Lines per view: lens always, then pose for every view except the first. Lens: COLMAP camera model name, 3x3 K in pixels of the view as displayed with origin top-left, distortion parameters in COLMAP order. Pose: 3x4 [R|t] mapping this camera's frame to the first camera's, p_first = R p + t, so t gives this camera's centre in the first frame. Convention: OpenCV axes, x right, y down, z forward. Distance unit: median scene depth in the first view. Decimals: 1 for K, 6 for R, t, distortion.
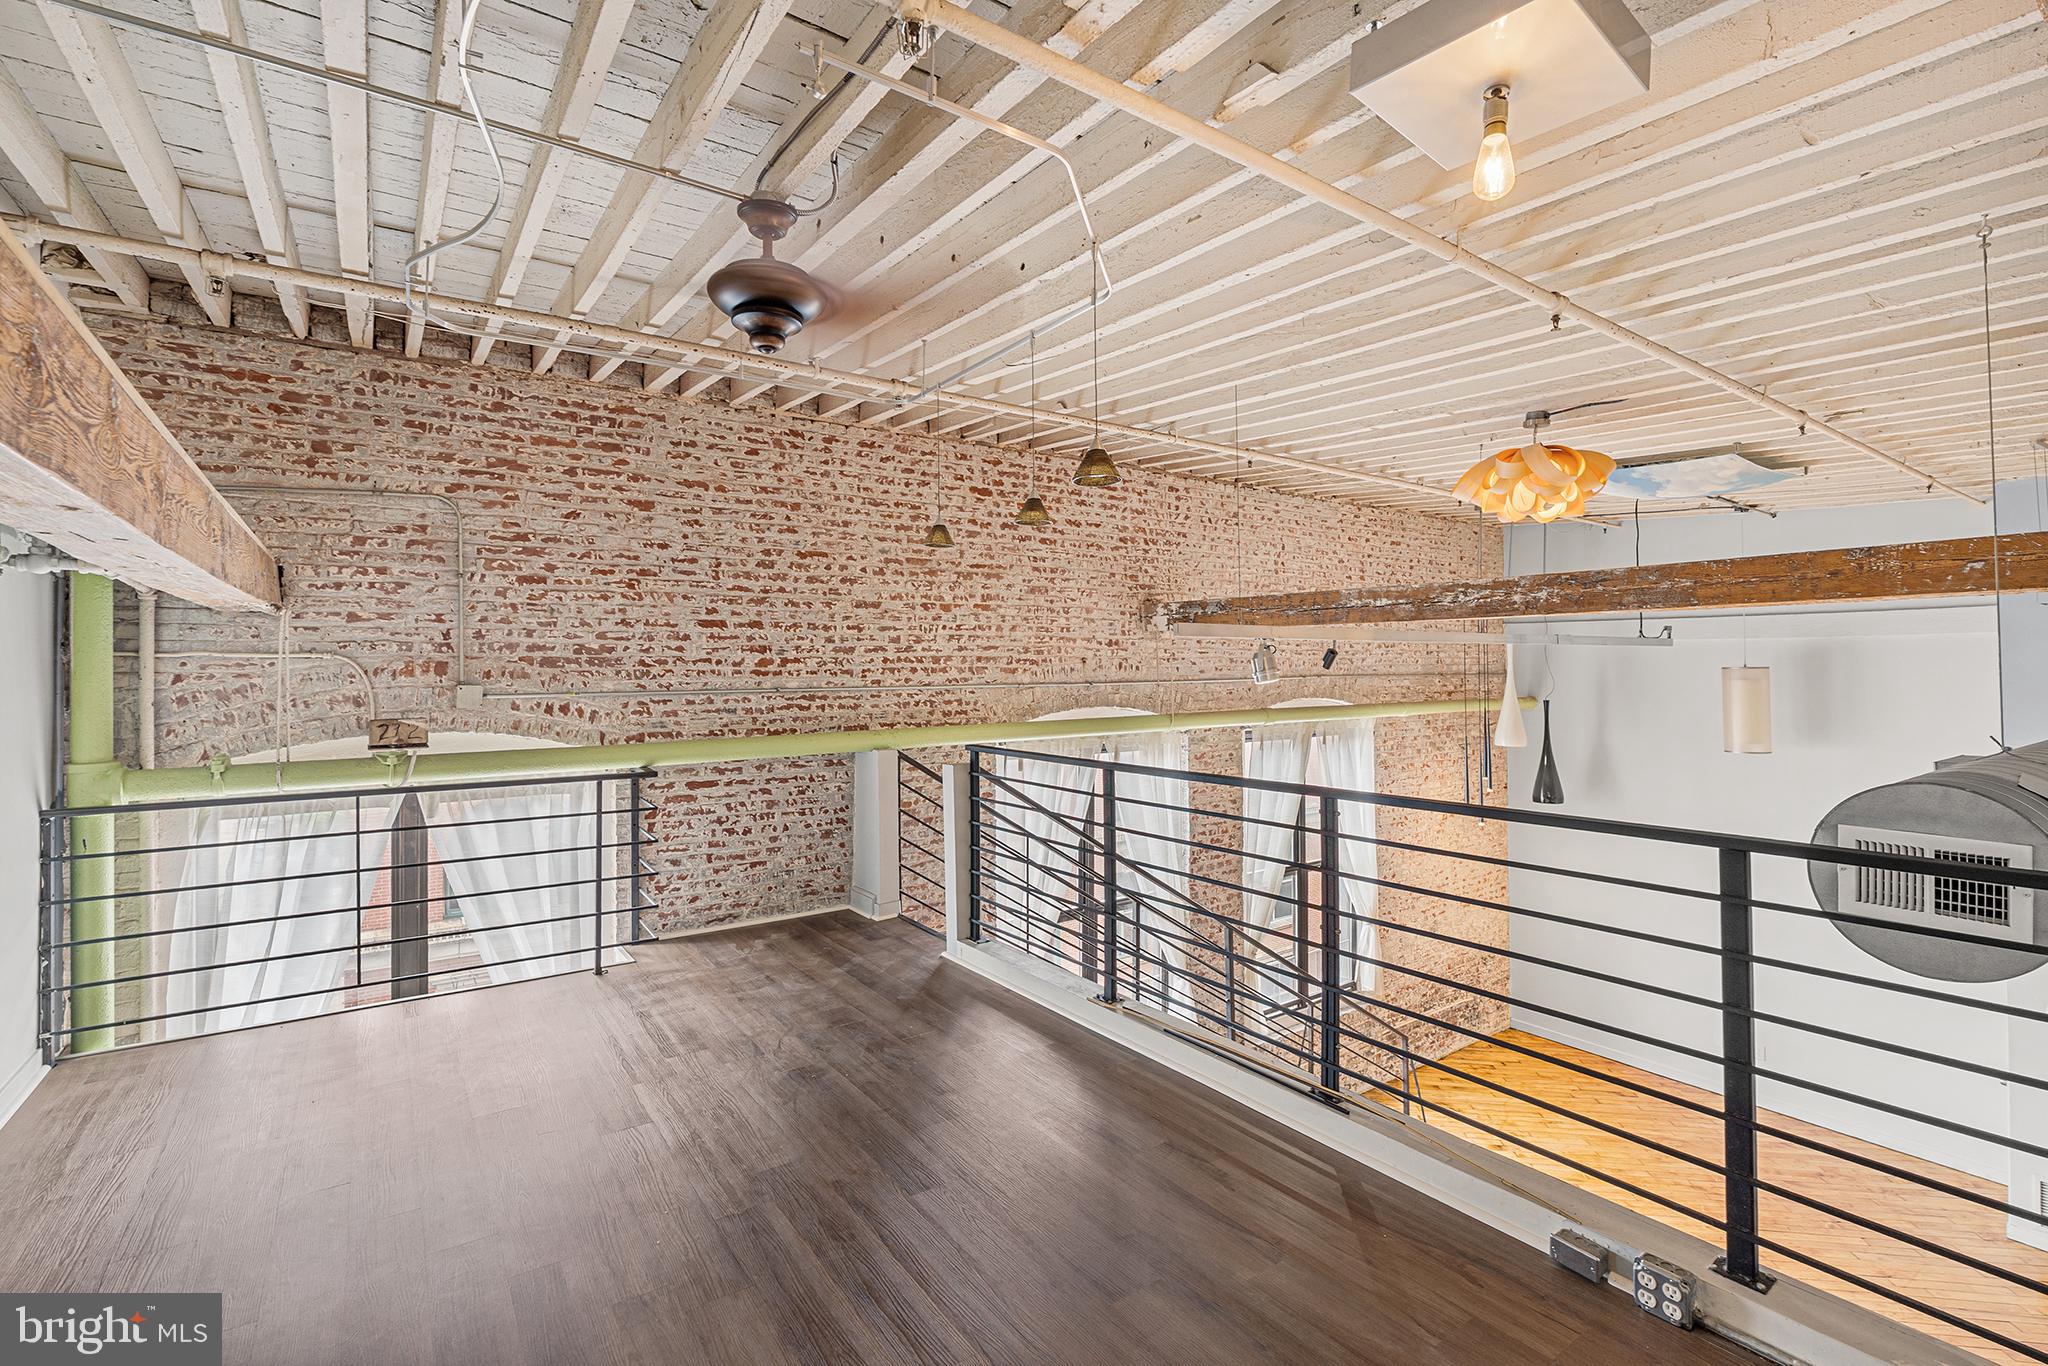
lens RADIAL K [[918.0, 0, 1010.6], [0, 918.0, 649.7], [0, 0, 1]] dist [-0.011159, 0.002704]
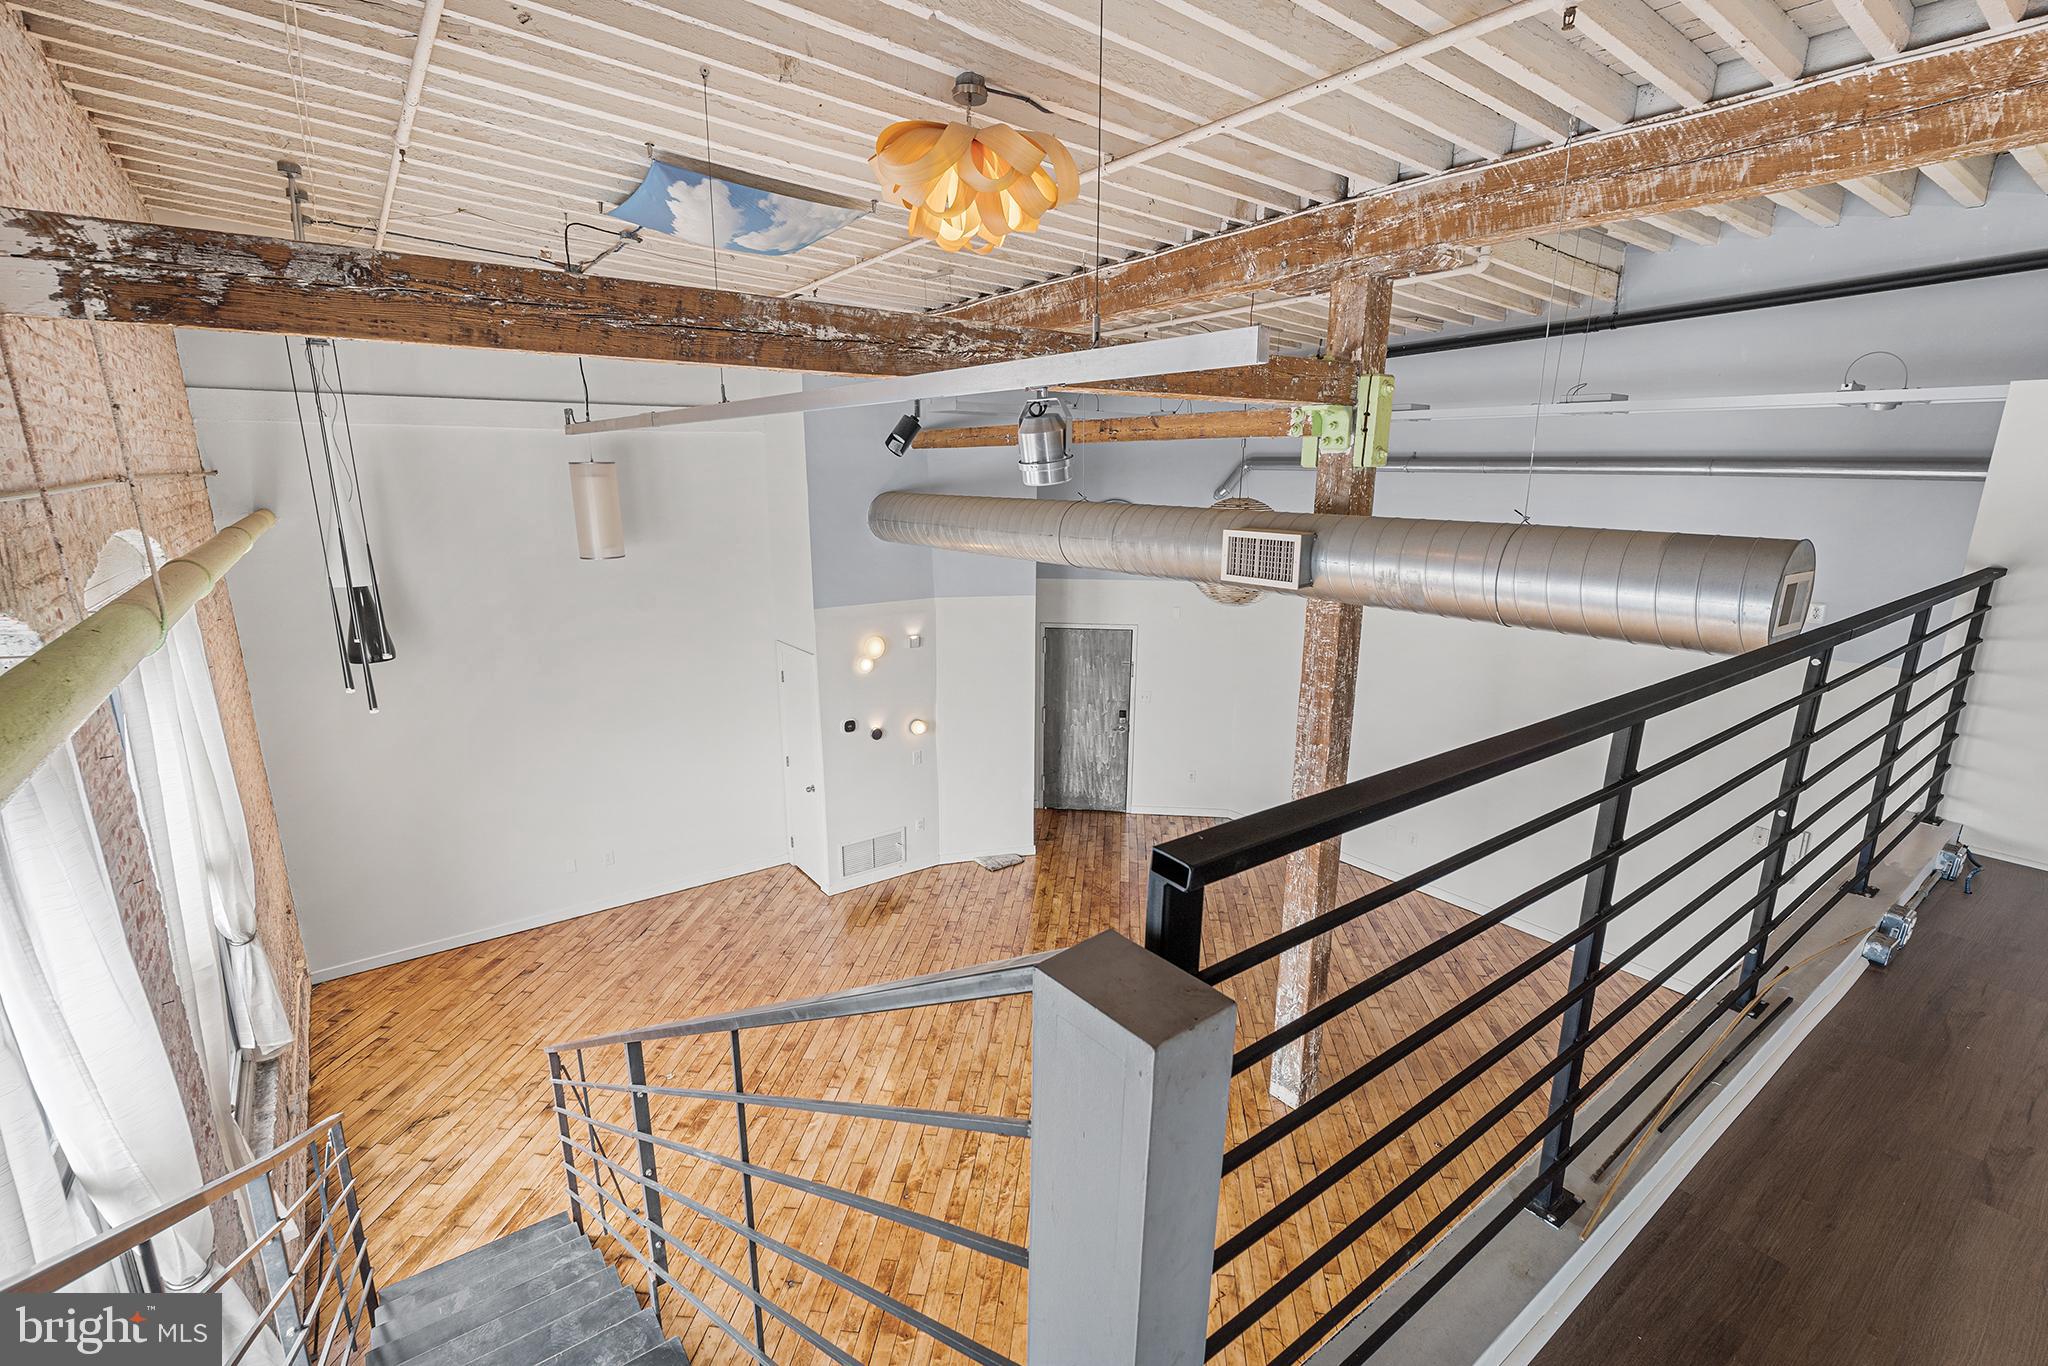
lens RADIAL K [[918.0, 0, 1006.4], [0, 918.0, 692.5], [0, 0, 1]] dist [-0.011159, 0.002704]
pose [[-0.025969, -0.236796, 0.971212, -0.181192], [-0.022704, 0.971429, 0.236242, 0.025080], [-0.999405, -0.015915, -0.030603, 0.884377]]
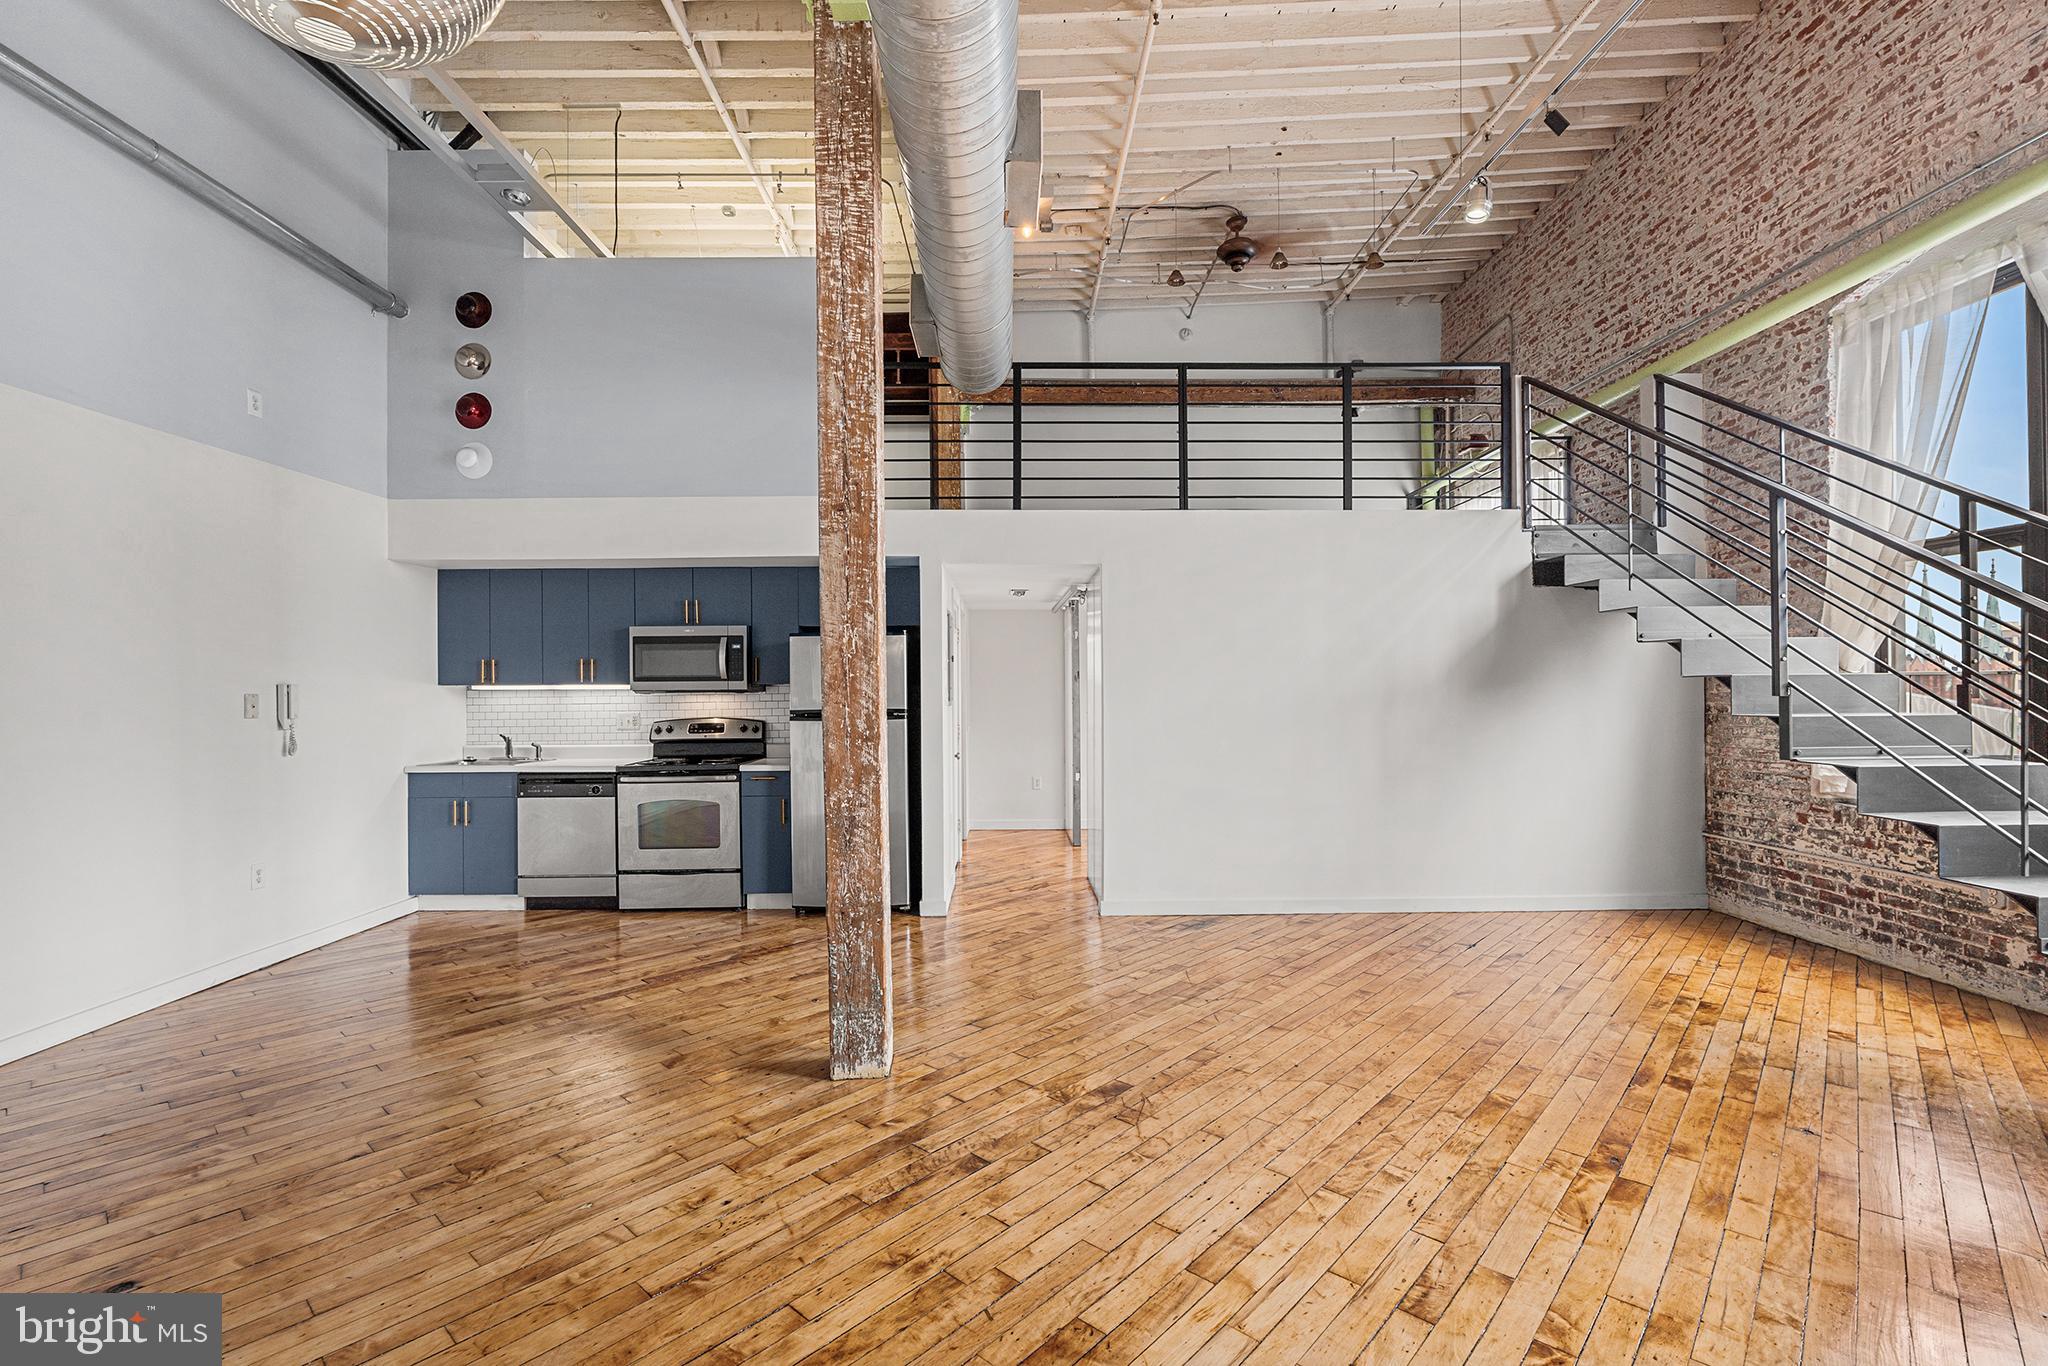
lens RADIAL K [[918.0, 0, 1027.3], [0, 918.0, 686.9], [0, 0, 1]] dist [-0.011159, 0.002704]
pose [[-0.554092, 0.010778, -0.832386, 1.230337], [0.030040, 0.999524, -0.007054, 0.477902], [0.831913, -0.028914, -0.554152, 0.991236]]
